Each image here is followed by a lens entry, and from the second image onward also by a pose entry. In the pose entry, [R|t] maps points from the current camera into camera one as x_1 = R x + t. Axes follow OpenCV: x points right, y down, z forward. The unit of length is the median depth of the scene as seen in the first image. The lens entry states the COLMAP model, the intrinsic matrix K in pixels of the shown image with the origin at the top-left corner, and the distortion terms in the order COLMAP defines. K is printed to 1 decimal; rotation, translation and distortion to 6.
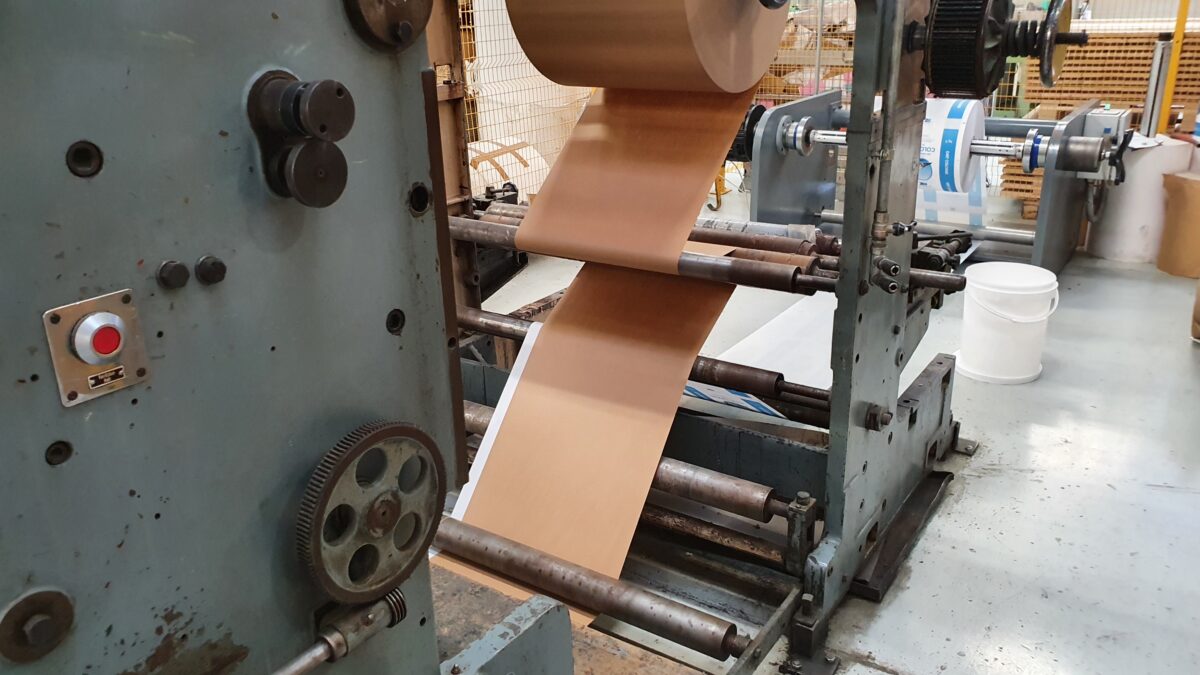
lens RADIAL K [[950.4, 0, 600.0], [0, 950.4, 337.5], [0, 0, 1]] dist [-0.000216, 0.003413]
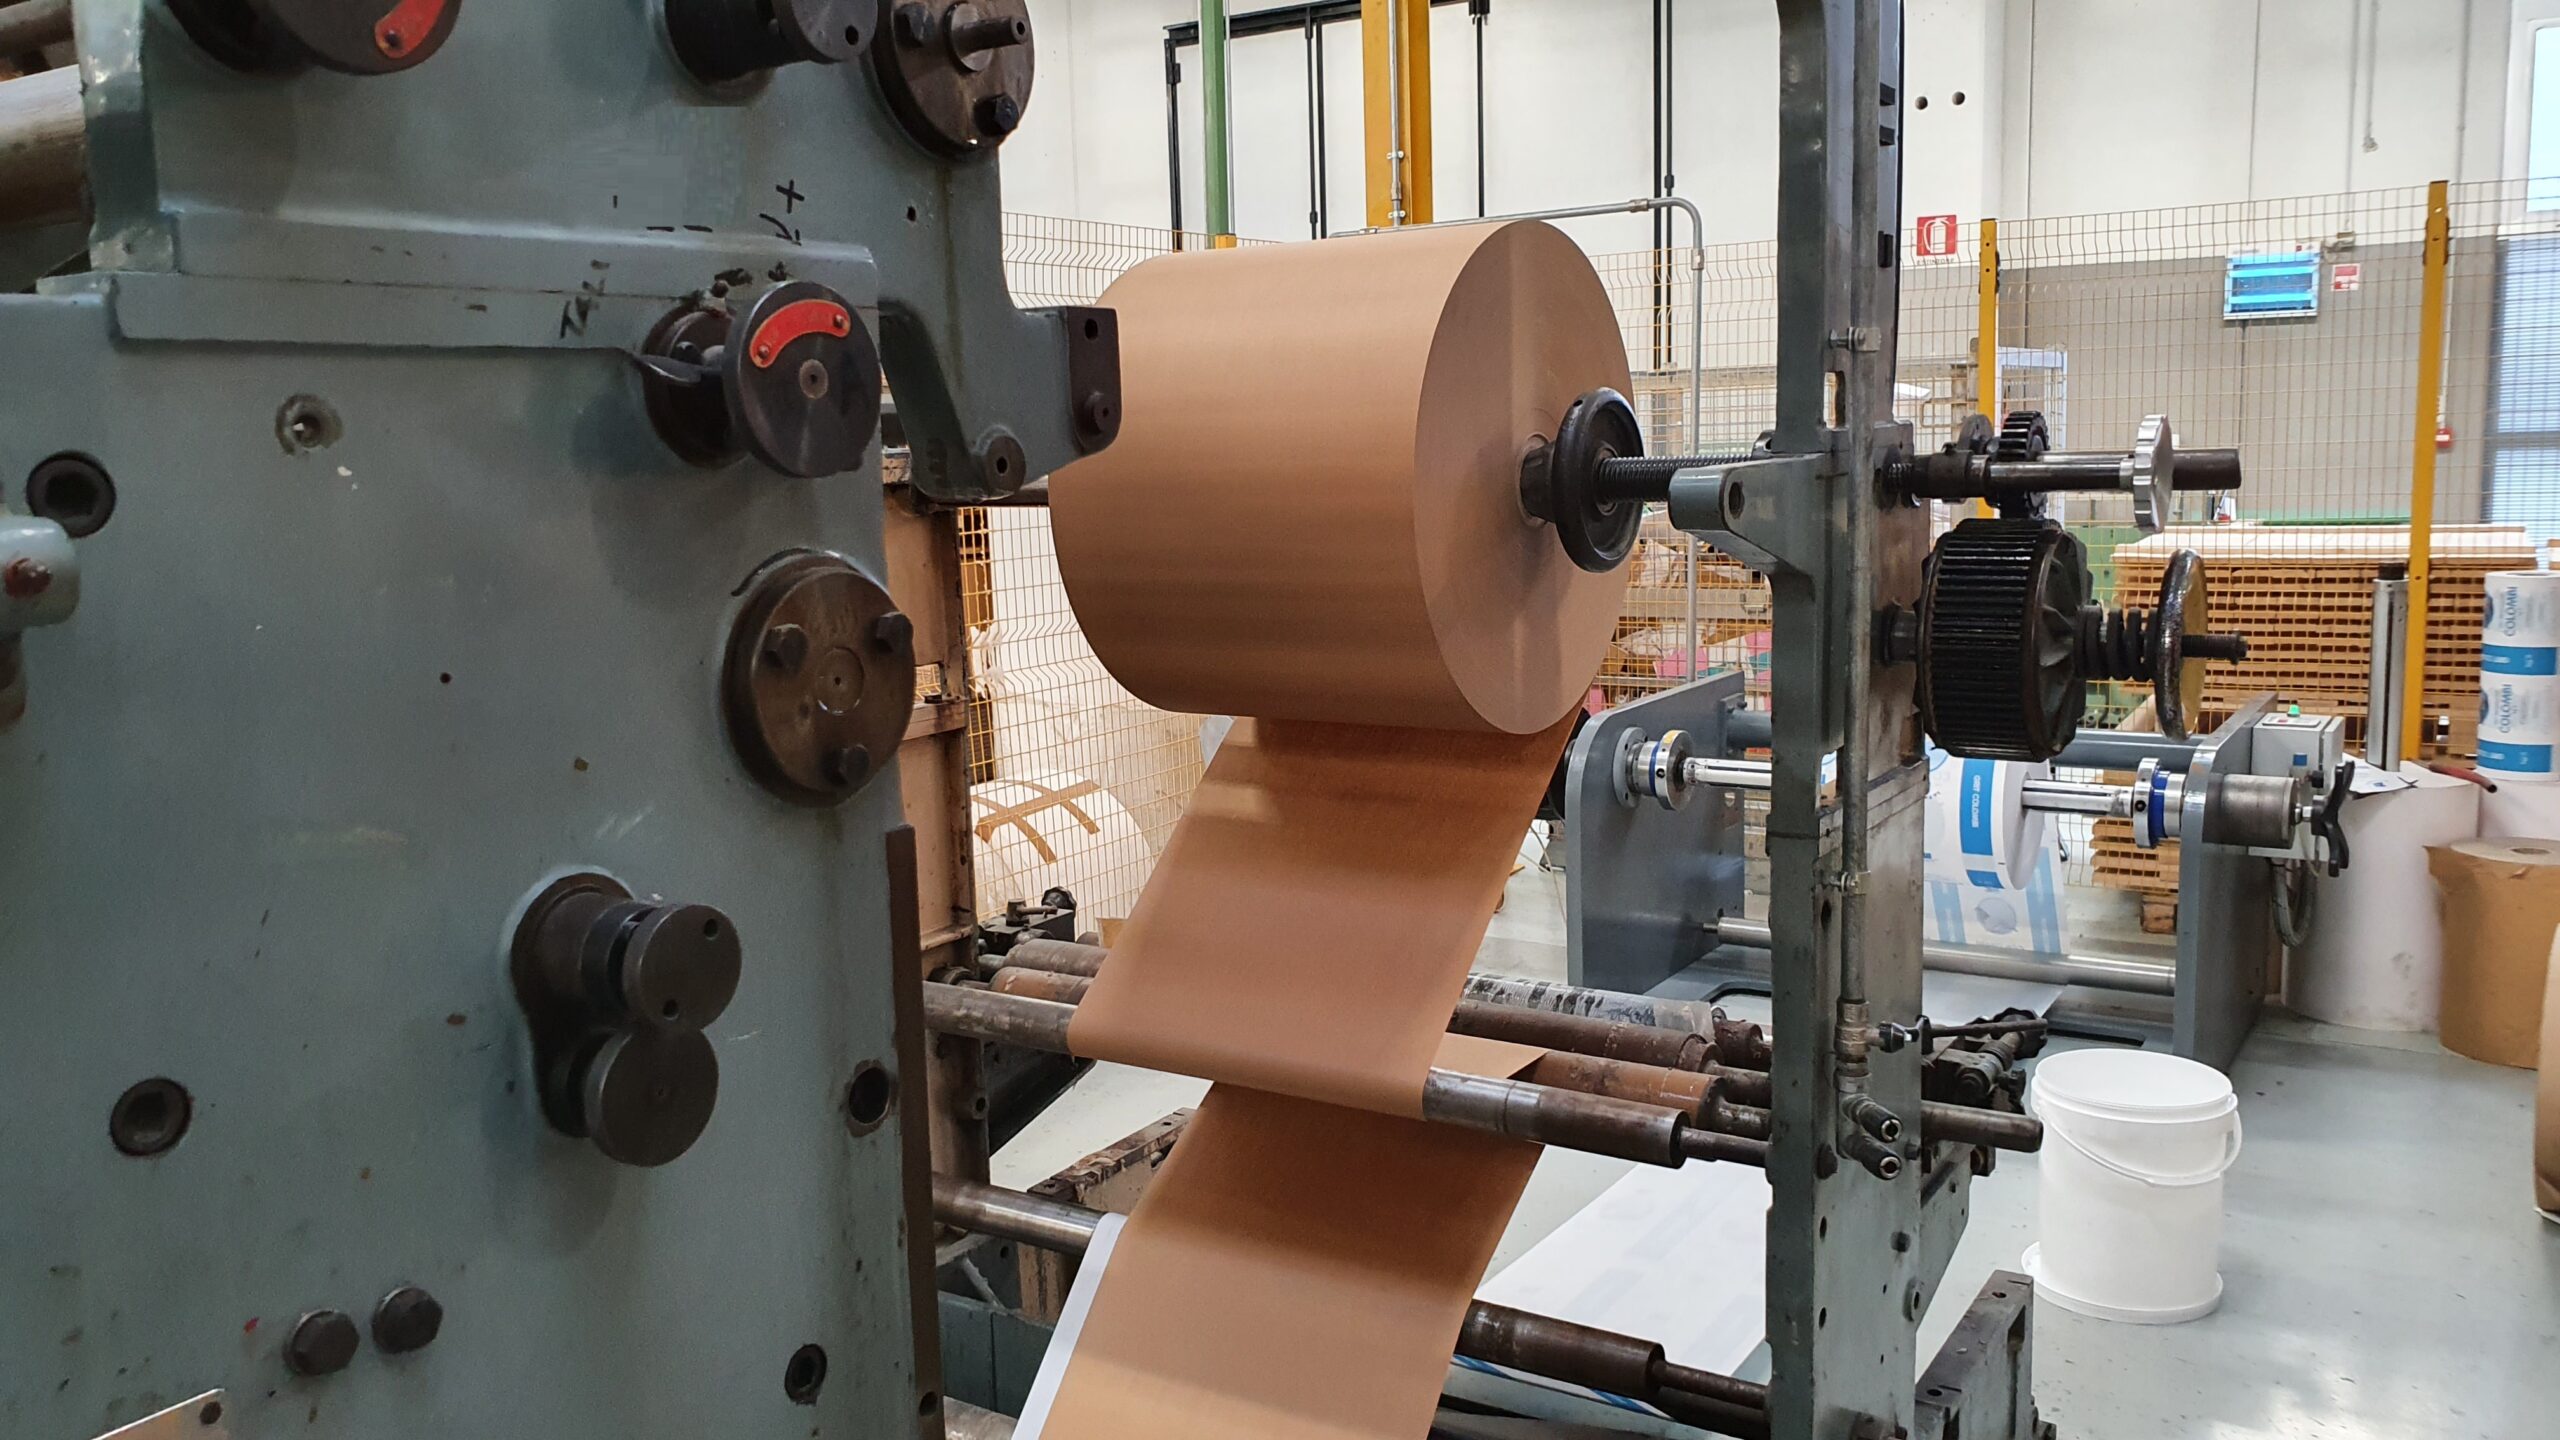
lens RADIAL K [[2015.7, 0, 1253.8], [0, 2015.7, 688.4], [0, 0, 1]] dist [0.002253, -0.016691]
pose [[0.999981, -0.003914, 0.004715, -0.002642], [0.004885, 0.973761, -0.227522, -0.048275], [-0.003701, 0.227541, 0.973761, -0.001096]]
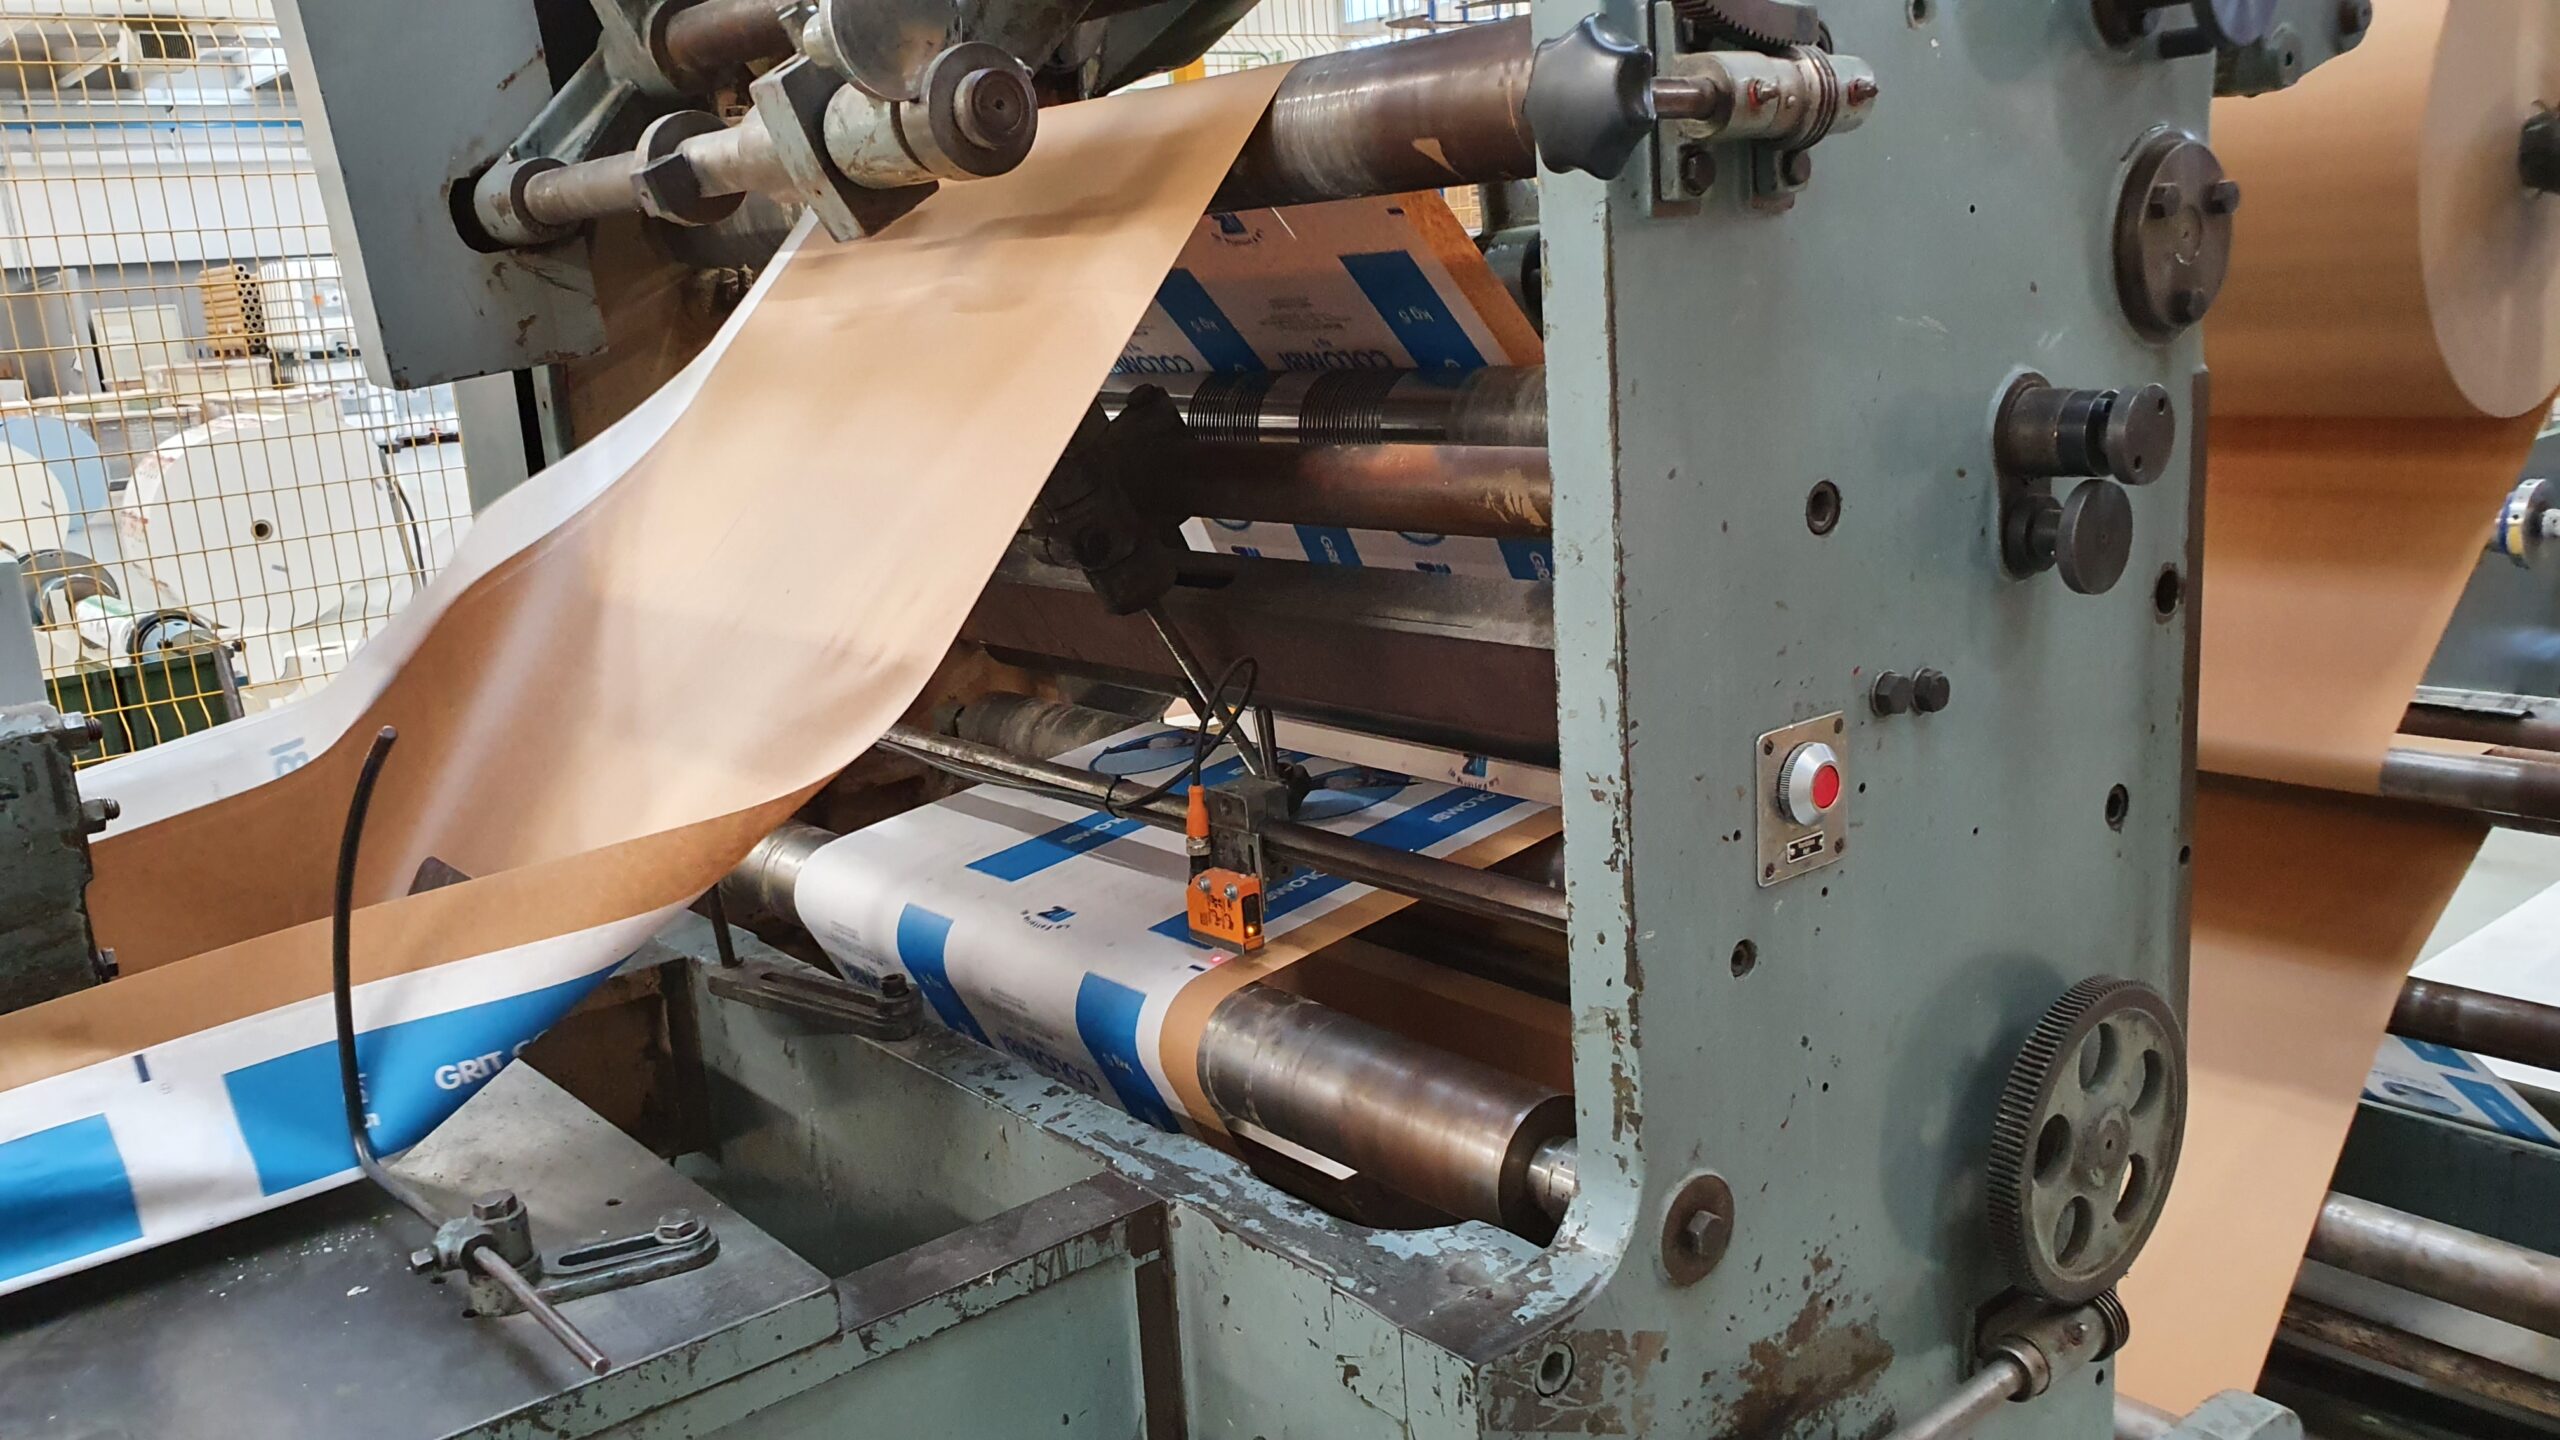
lens RADIAL K [[2092.4, 0, 1273.2], [0, 2092.4, 731.7], [0, 0, 1]] dist [-0.037862, 0.084770]
pose [[0.959007, 0.023726, -0.282387, -0.144523], [-0.056318, 0.992569, -0.107864, 0.042009], [0.277729, 0.119346, 0.953217, -0.135882]]
